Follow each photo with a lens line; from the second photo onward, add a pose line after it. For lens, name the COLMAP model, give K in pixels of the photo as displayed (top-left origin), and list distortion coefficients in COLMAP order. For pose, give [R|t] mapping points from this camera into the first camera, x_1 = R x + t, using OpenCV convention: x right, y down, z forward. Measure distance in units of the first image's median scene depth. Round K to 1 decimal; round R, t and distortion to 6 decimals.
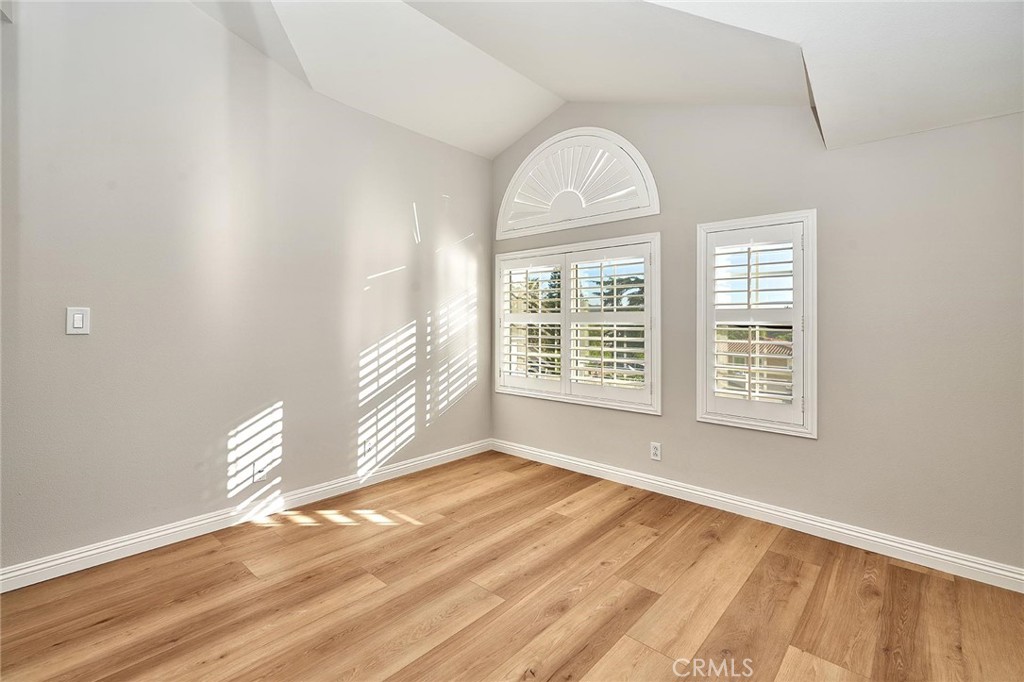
lens RADIAL K [[464.0, 0, 513.8], [0, 464.0, 317.2], [0, 0, 1]] dist [-0.000057, -0.000074]
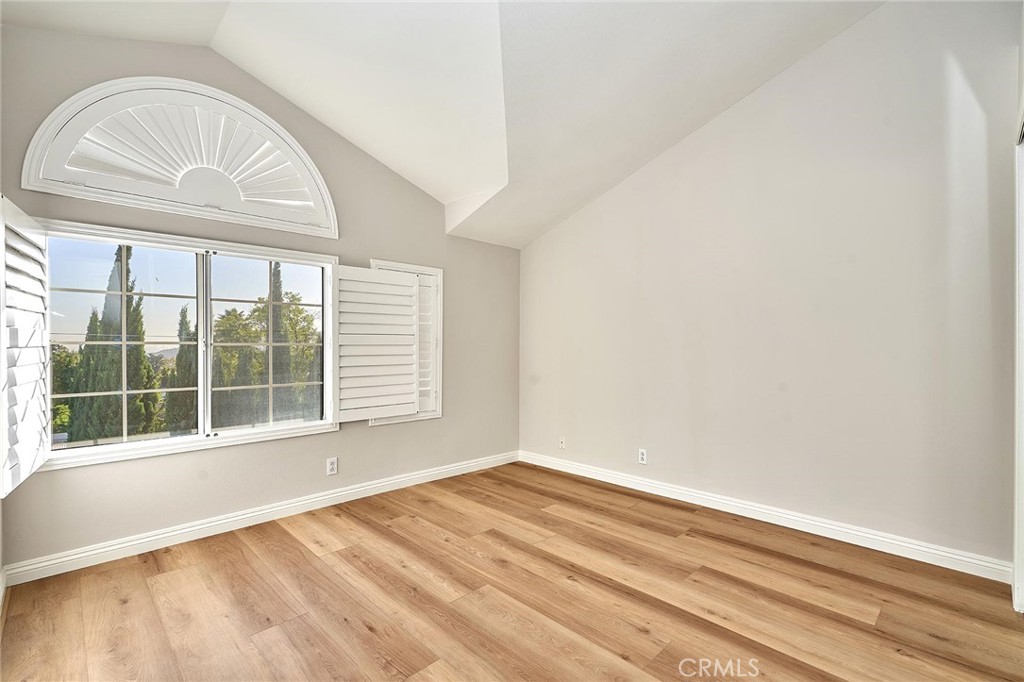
lens RADIAL K [[463.4, 0, 512.0], [0, 463.4, 341.0], [0, 0, 1]] dist [0.000074, -0.000416]
pose [[0.065226, -0.001064, 0.997870, -0.828108], [-0.005319, 0.999985, 0.001414, 0.006705], [-0.997856, -0.005400, 0.065219, 0.625100]]
